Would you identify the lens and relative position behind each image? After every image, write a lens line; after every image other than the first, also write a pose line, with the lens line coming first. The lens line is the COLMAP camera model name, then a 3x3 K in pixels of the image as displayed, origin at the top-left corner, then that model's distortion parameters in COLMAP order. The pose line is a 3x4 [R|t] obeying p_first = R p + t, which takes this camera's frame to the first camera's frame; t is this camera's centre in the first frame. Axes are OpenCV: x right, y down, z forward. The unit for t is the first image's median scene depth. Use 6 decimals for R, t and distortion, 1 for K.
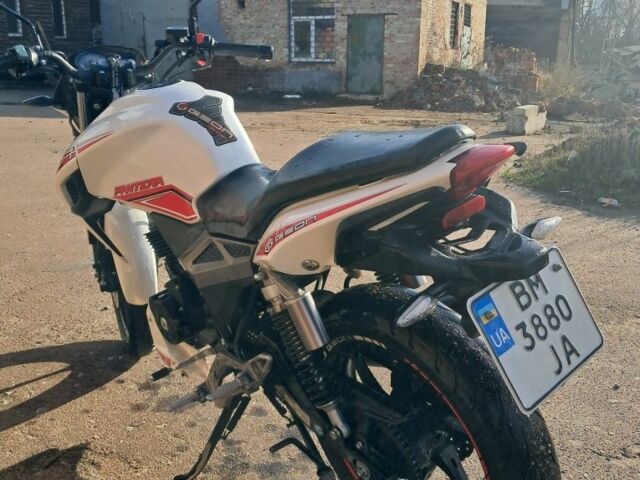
lens RADIAL K [[668.6, 0, 320.0], [0, 668.6, 240.0], [0, 0, 1]] dist [-0.007731, -0.027669]
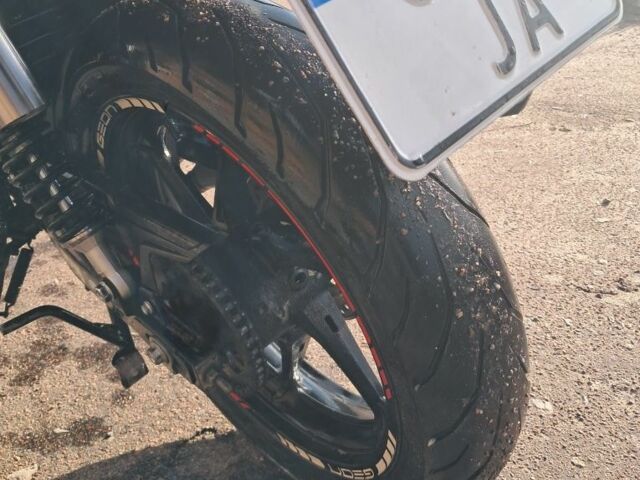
lens RADIAL K [[668.6, 0, 320.0], [0, 668.6, 240.0], [0, 0, 1]] dist [-0.007731, -0.027669]
pose [[0.996101, -0.084567, 0.025130, 0.183130], [0.078093, 0.977728, 0.194804, 0.160538], [-0.041045, -0.192082, 0.980520, 0.480678]]
